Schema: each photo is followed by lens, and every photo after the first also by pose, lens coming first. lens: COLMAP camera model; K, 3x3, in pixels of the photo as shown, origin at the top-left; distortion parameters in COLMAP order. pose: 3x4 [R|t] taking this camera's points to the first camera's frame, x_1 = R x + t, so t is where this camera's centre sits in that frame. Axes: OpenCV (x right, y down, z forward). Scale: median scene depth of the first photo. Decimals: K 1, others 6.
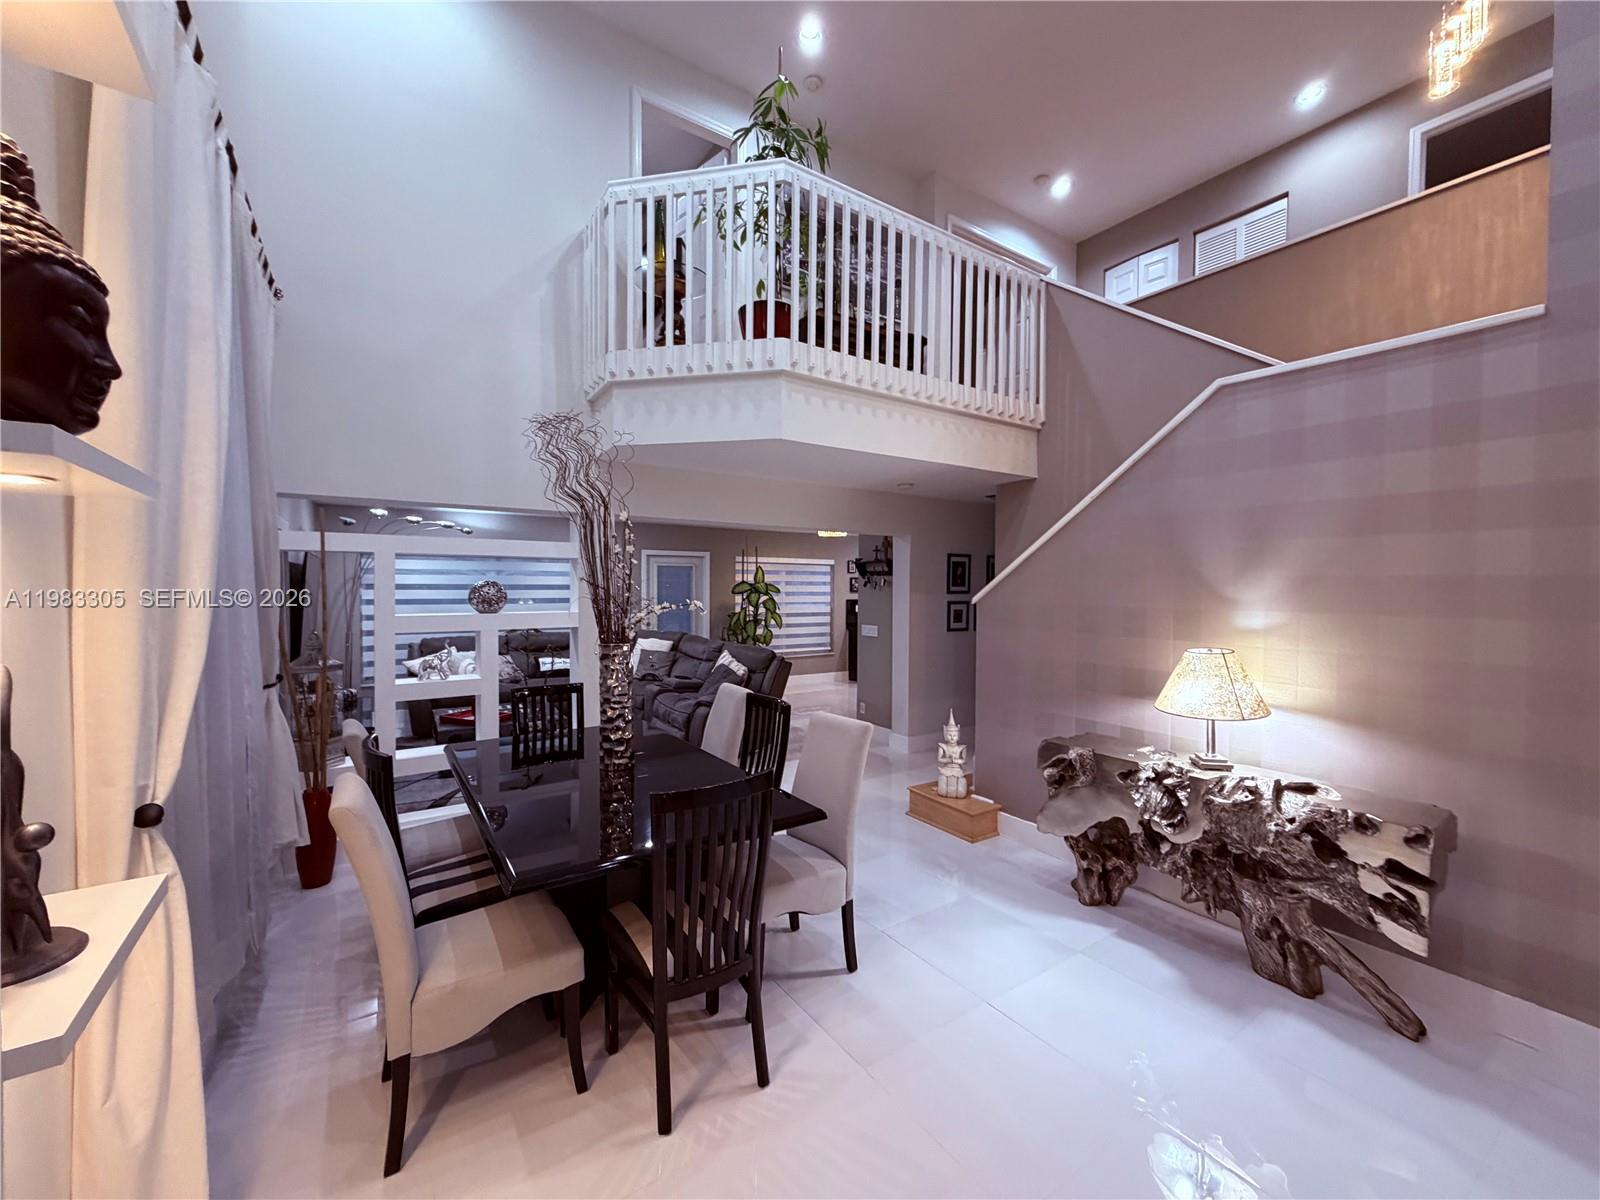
lens RADIAL K [[649.2, 0, 800.0], [0, 649.2, 600.0], [0, 0, 1]] dist [-0.002232, 0.000376]
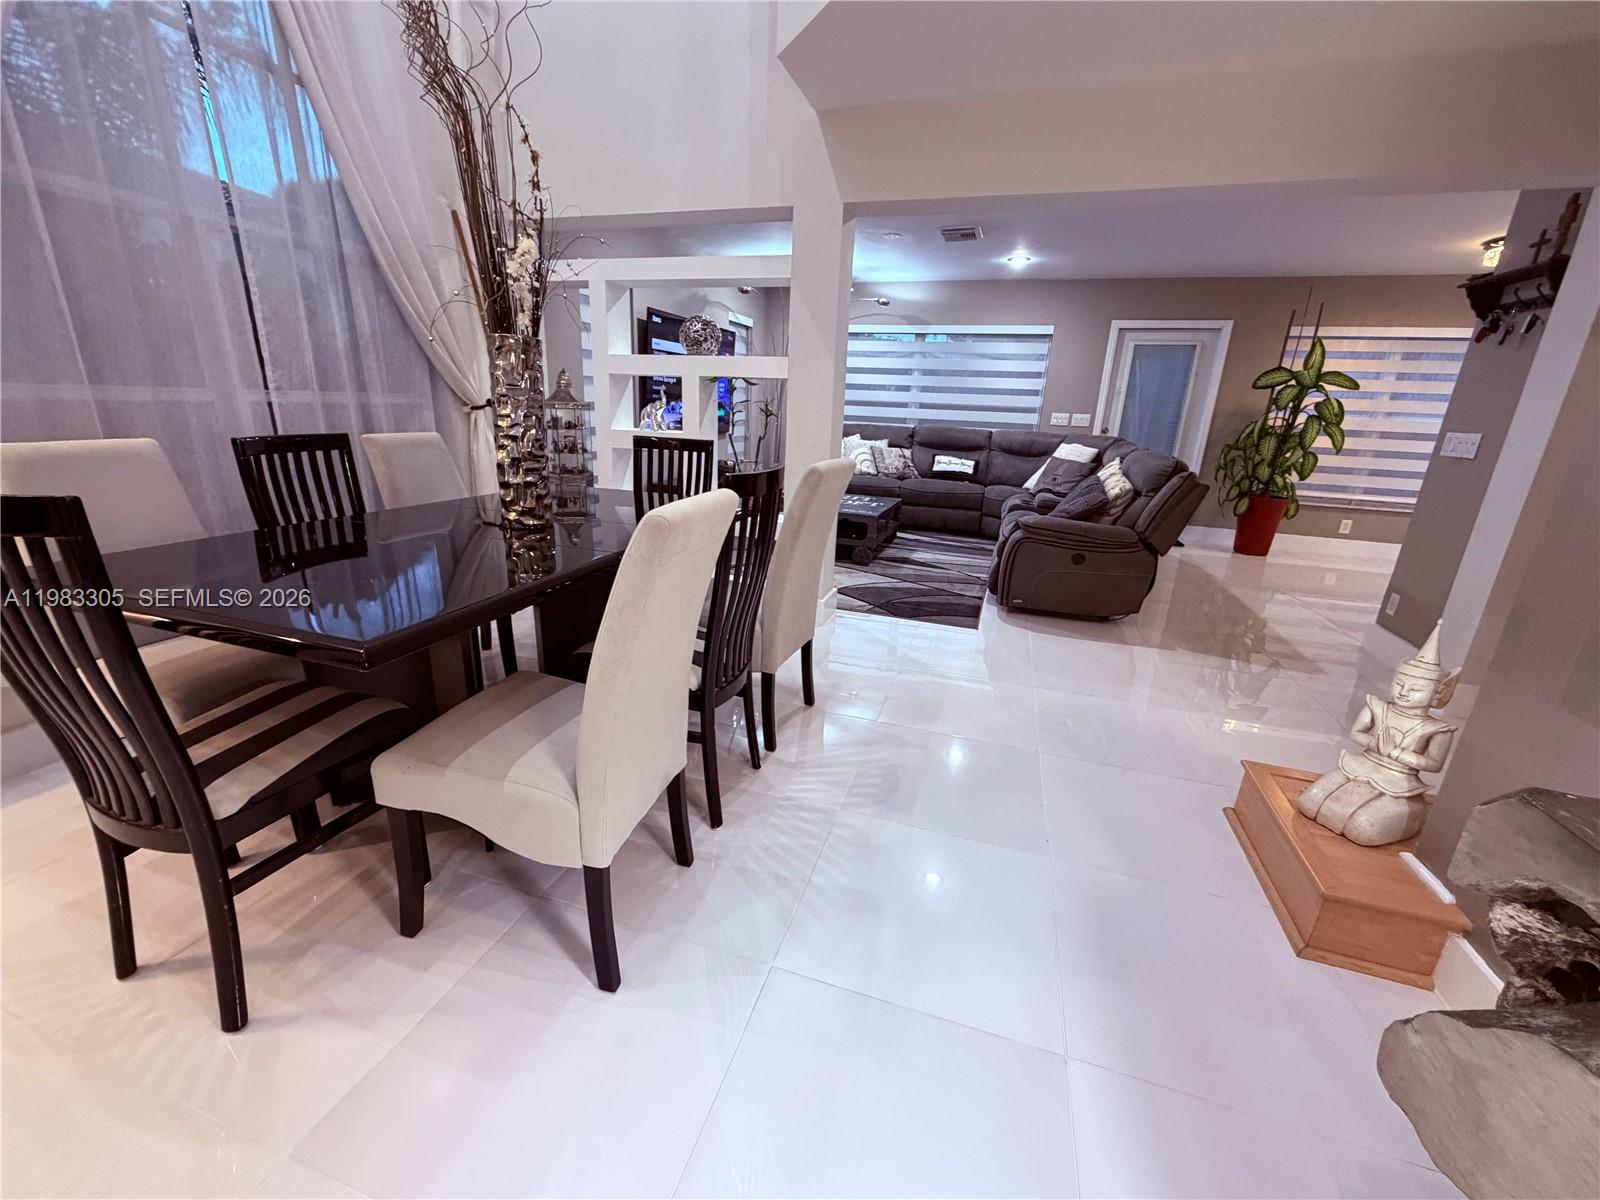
lens RADIAL K [[649.2, 0, 800.0], [0, 649.2, 600.0], [0, 0, 1]] dist [-0.002232, 0.000376]
pose [[0.613598, 0.247457, -0.749842, 0.284244], [-0.056934, 0.961019, 0.270559, 0.081027], [0.787564, -0.123323, 0.603767, 0.508601]]
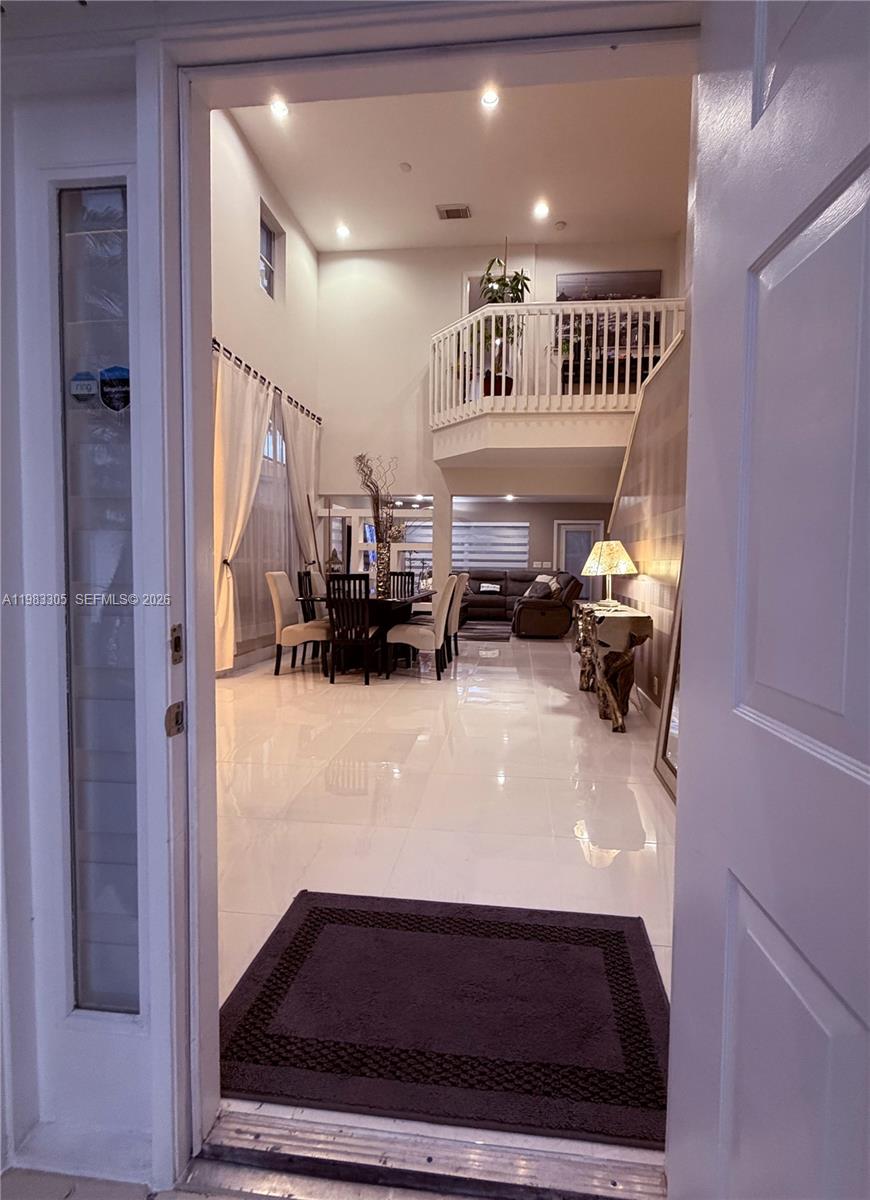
lens RADIAL K [[564.8, 0, 468.0], [0, 564.8, 596.6], [0, 0, 1]] dist [0.000394, 0.000023]
pose [[0.767283, 0.040678, -0.640018, 0.863943], [-0.026378, 0.999144, 0.031881, 0.122817], [0.640766, -0.007579, 0.767698, -0.291083]]
